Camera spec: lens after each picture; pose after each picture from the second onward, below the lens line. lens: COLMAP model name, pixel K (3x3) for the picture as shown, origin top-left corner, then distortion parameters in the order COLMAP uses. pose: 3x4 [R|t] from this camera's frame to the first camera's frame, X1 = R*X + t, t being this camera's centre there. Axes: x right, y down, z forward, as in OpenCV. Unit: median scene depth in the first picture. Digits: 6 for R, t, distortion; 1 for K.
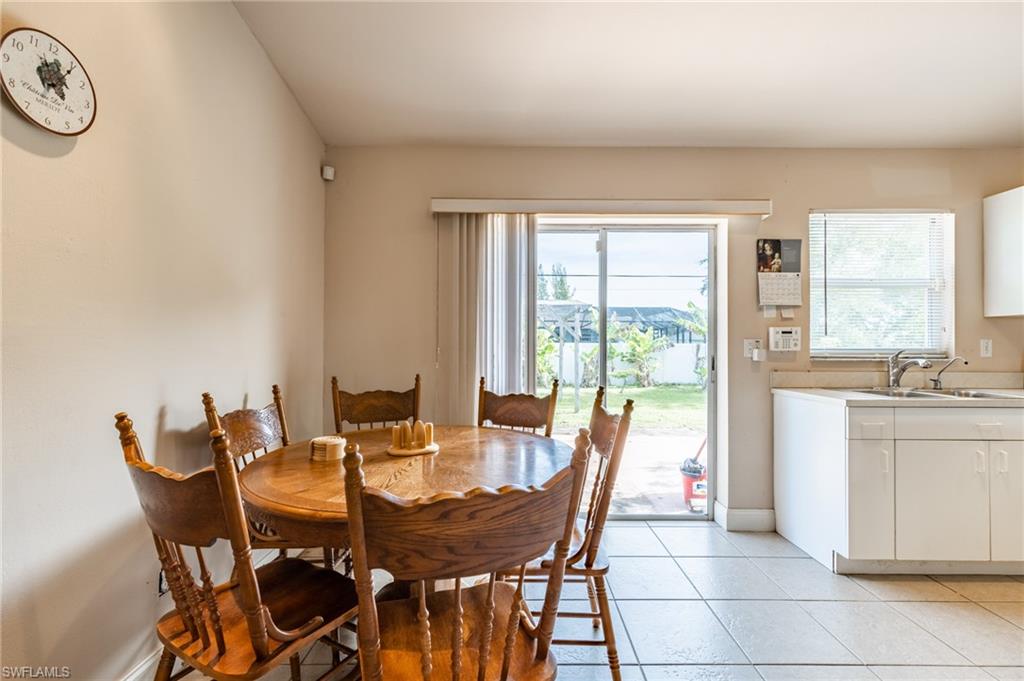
lens RADIAL K [[442.8, 0, 512.0], [0, 442.8, 344.9], [0, 0, 1]] dist [0.001121, -0.000148]
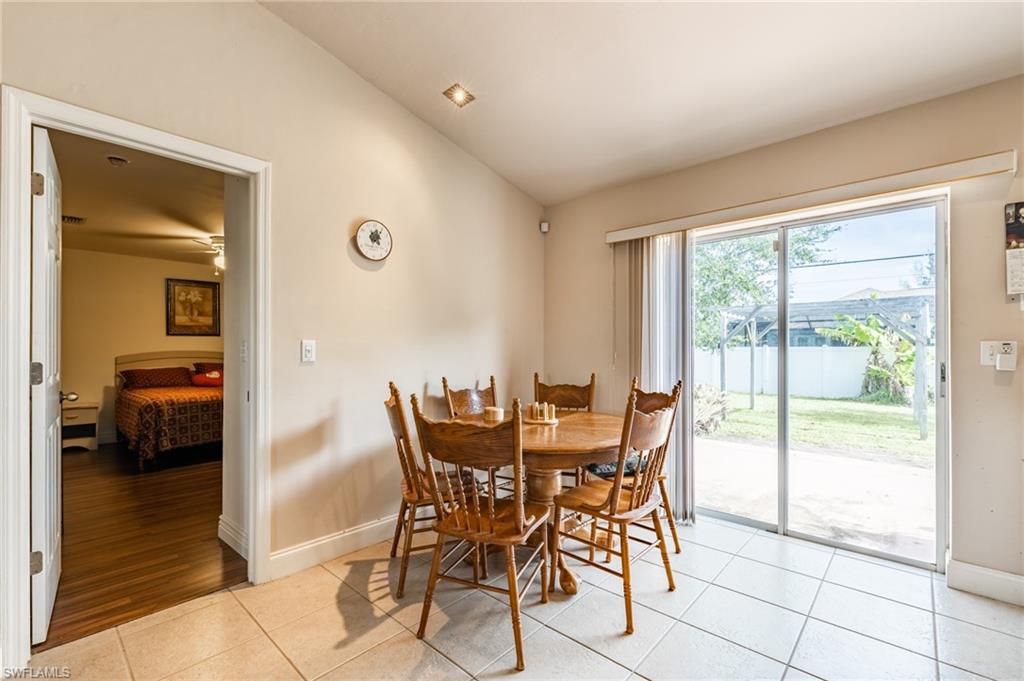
lens RADIAL K [[442.8, 0, 508.8], [0, 442.8, 347.9], [0, 0, 1]] dist [0.001121, -0.000148]
pose [[0.737583, -0.009123, -0.675195, 0.445215], [0.004478, 0.999953, -0.008619, 0.002297], [0.675242, 0.003334, 0.737589, -0.104736]]
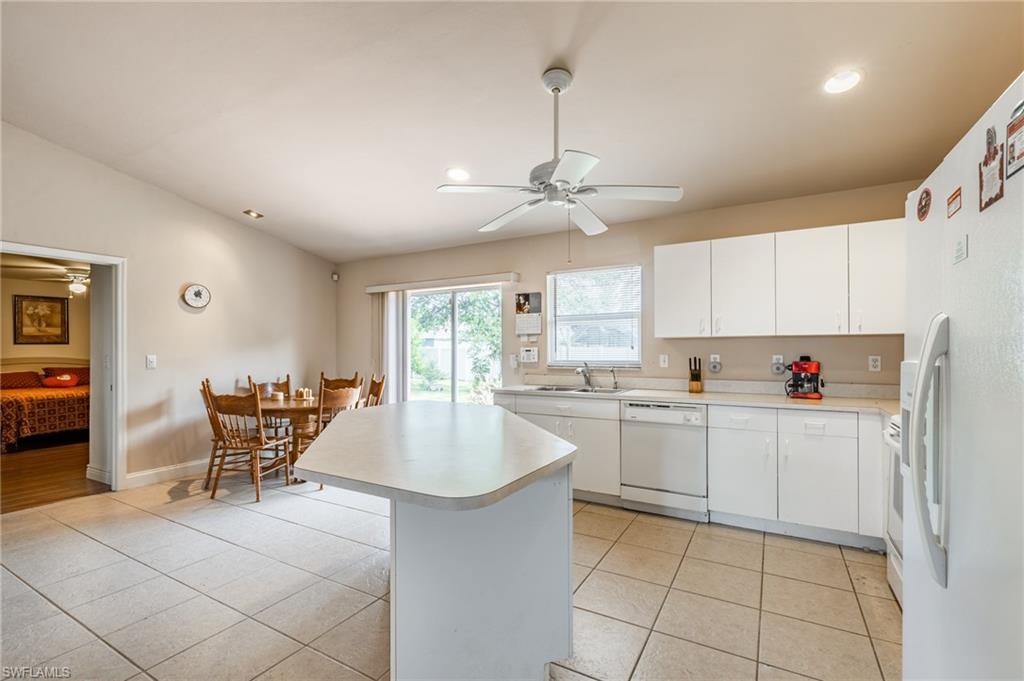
lens RADIAL K [[442.8, 0, 508.1], [0, 442.8, 346.6], [0, 0, 1]] dist [0.001121, -0.000148]
pose [[0.875046, -0.010282, -0.483930, 1.333152], [0.005977, 0.999928, -0.010436, -0.027122], [0.484003, 0.006240, 0.875044, -0.453031]]
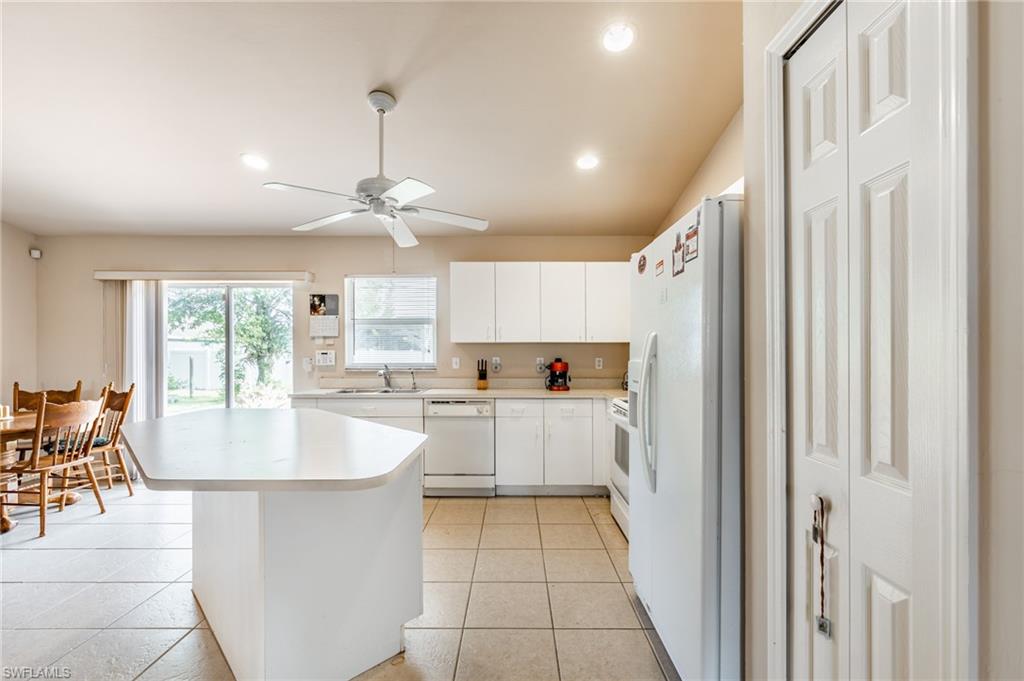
lens RADIAL K [[442.8, 0, 504.6], [0, 442.8, 352.3], [0, 0, 1]] dist [0.001121, -0.000148]
pose [[0.999988, -0.002946, 0.003801, 1.253161], [0.002954, 0.999993, -0.002173, -0.027486], [-0.003795, 0.002184, 0.999990, -0.587581]]
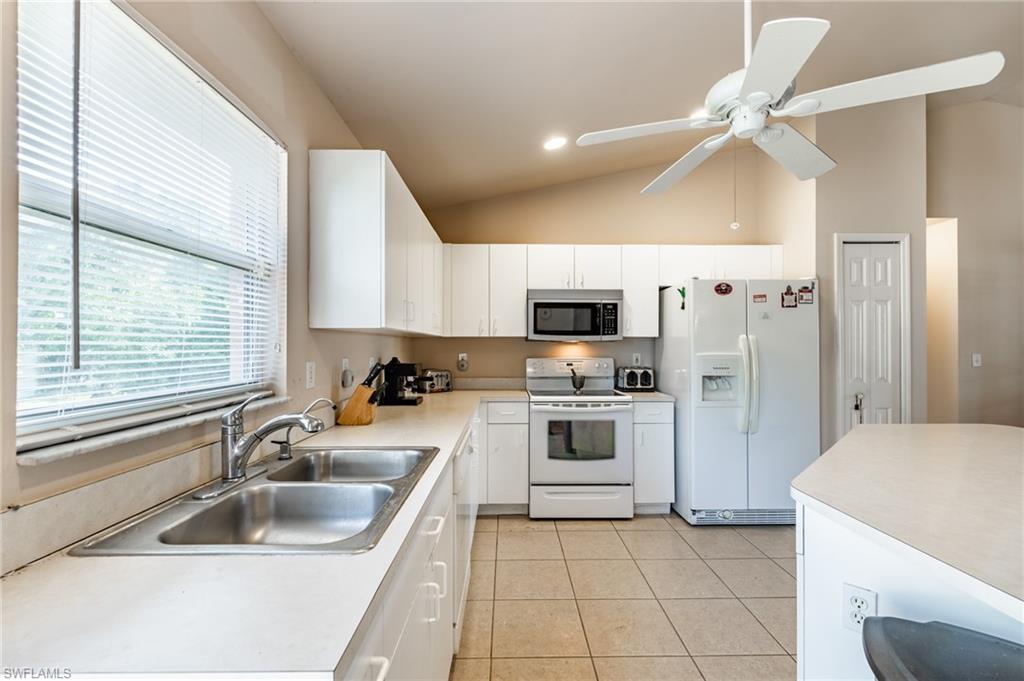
lens RADIAL K [[442.8, 0, 502.8], [0, 442.8, 340.4], [0, 0, 1]] dist [0.001121, -0.000148]
pose [[-0.012111, 0.008402, 0.999891, 0.399683], [-0.001265, 0.999964, -0.008418, -0.039279], [-0.999926, -0.001367, -0.012100, 0.713743]]
